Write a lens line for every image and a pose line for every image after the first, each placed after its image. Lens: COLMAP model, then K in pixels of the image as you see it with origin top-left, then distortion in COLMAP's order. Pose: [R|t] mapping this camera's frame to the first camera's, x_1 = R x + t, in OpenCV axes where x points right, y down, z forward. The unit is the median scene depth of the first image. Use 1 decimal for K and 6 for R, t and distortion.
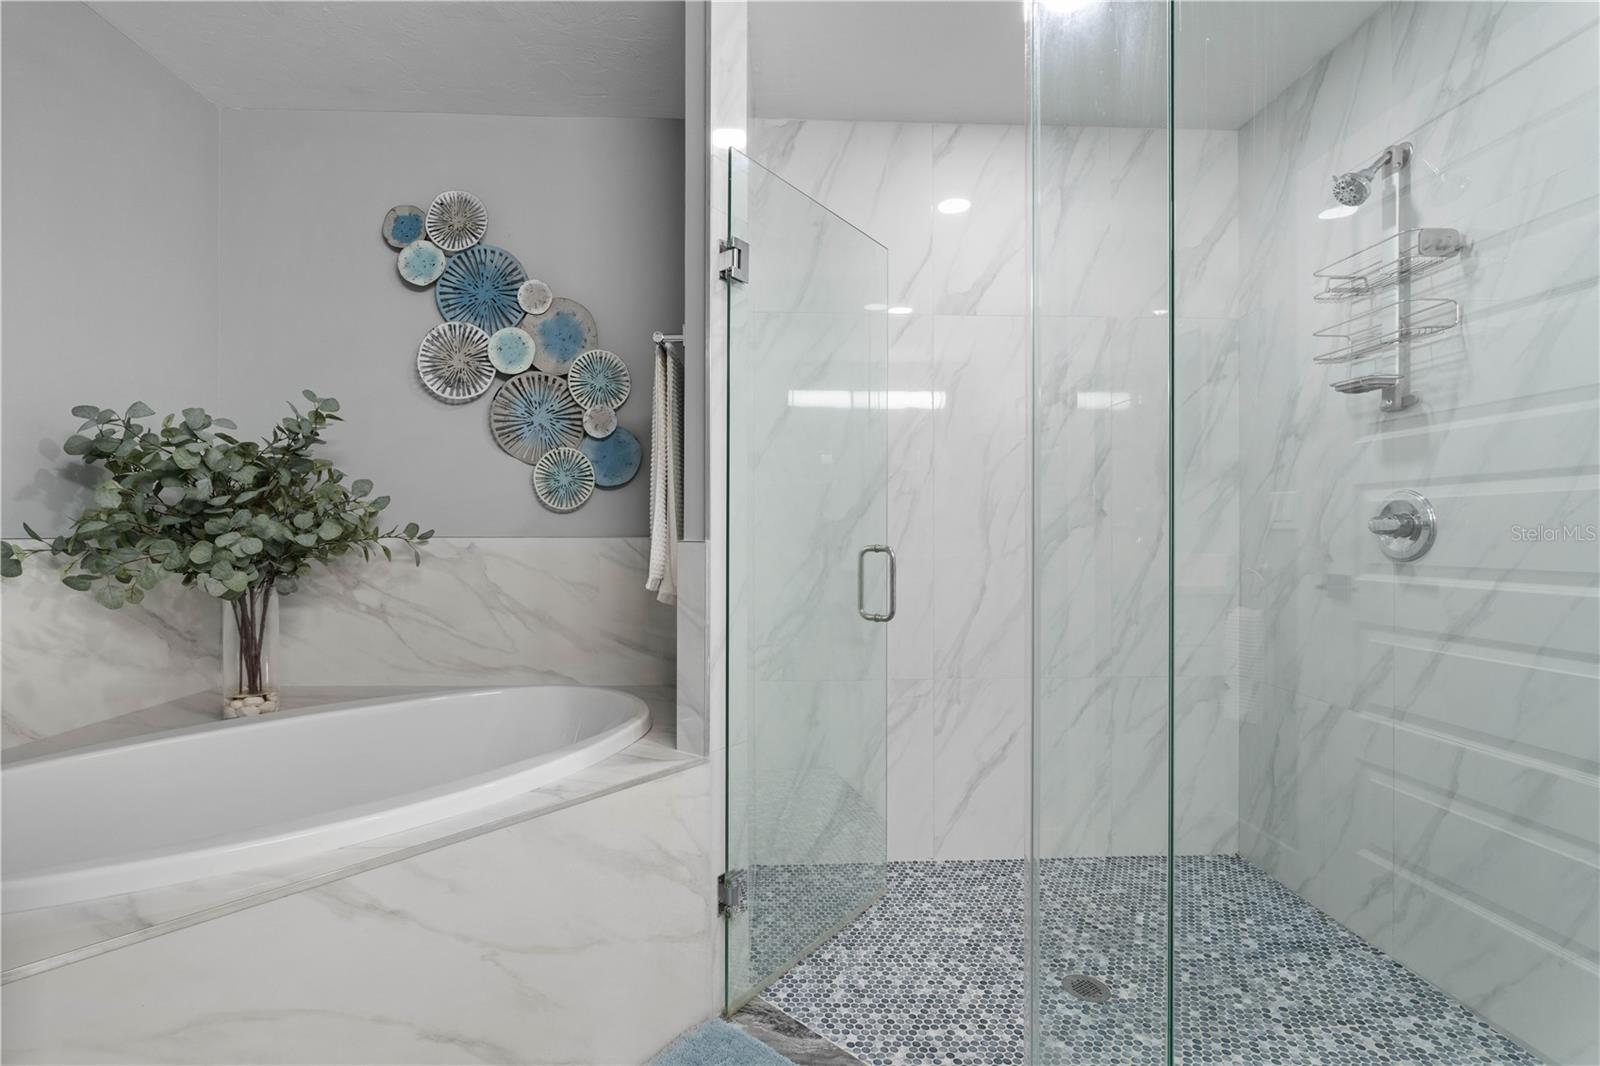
lens RADIAL K [[711.6, 0, 800.0], [0, 711.6, 533.0], [0, 0, 1]] dist [0.001448, -0.000115]
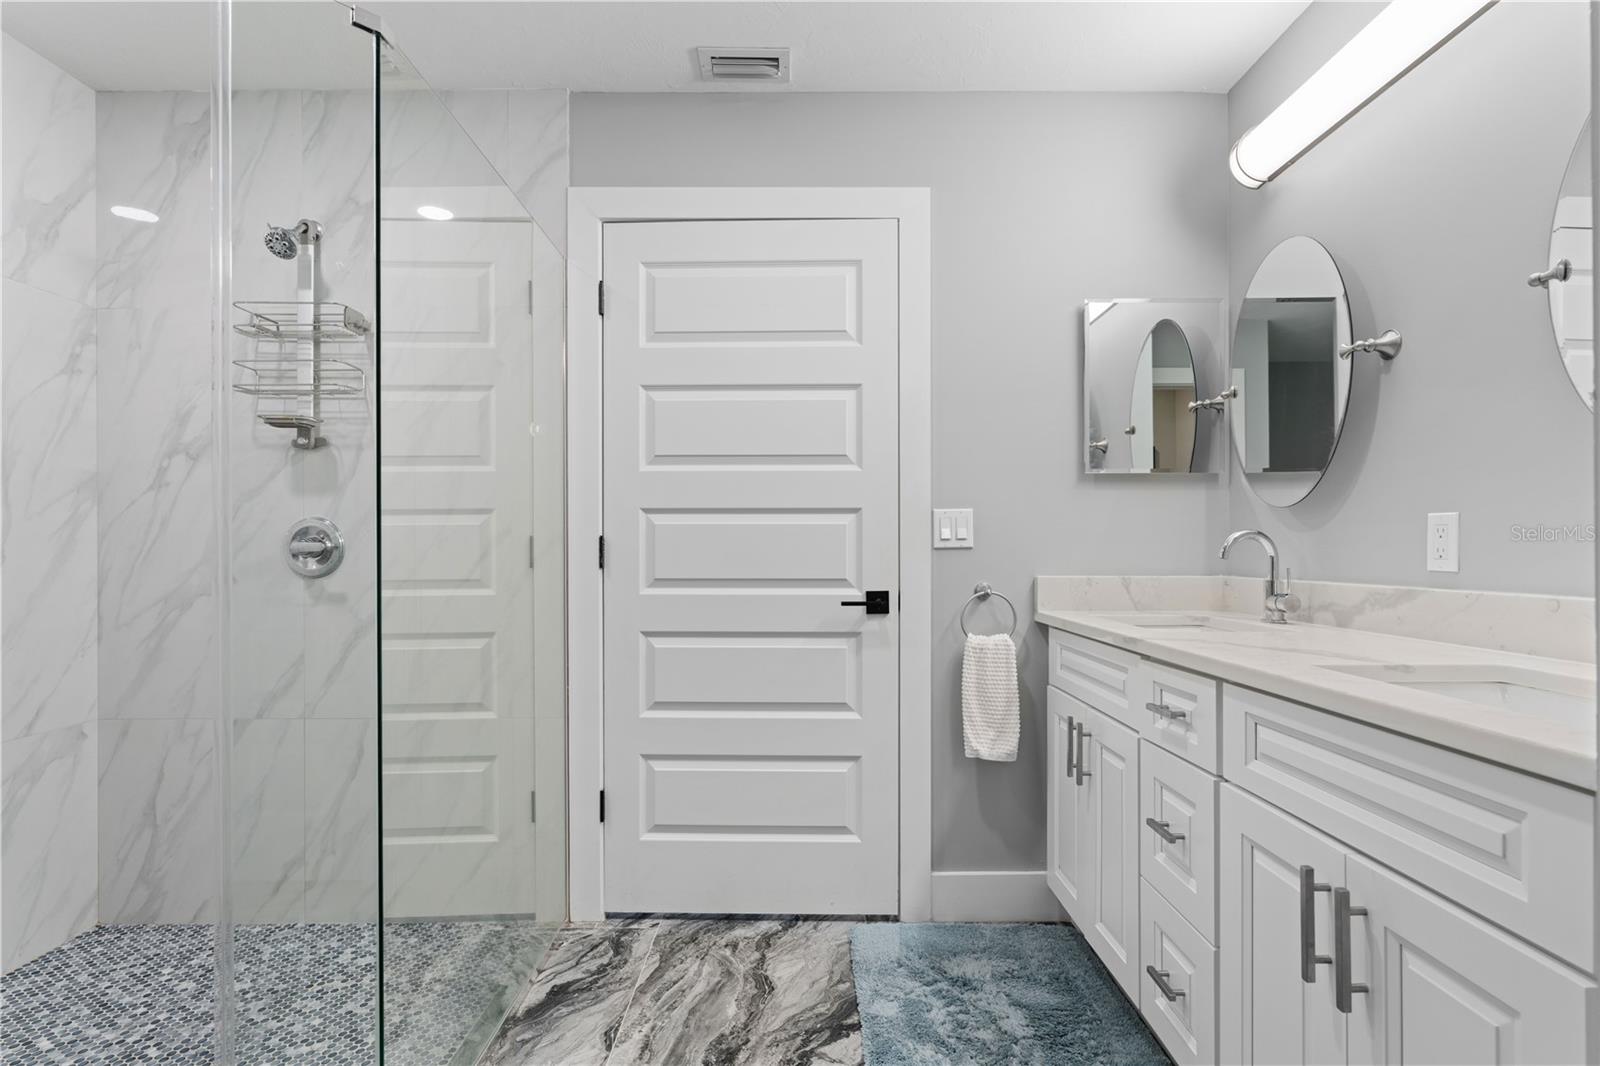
lens RADIAL K [[708.5, 0, 794.2], [0, 708.5, 556.1], [0, 0, 1]] dist [0.000016, 0.000424]
pose [[0.096176, -0.005669, 0.995348, -0.228318], [0.005705, 0.999970, 0.005144, 0.001864], [-0.995348, 0.005184, 0.096205, 0.098022]]
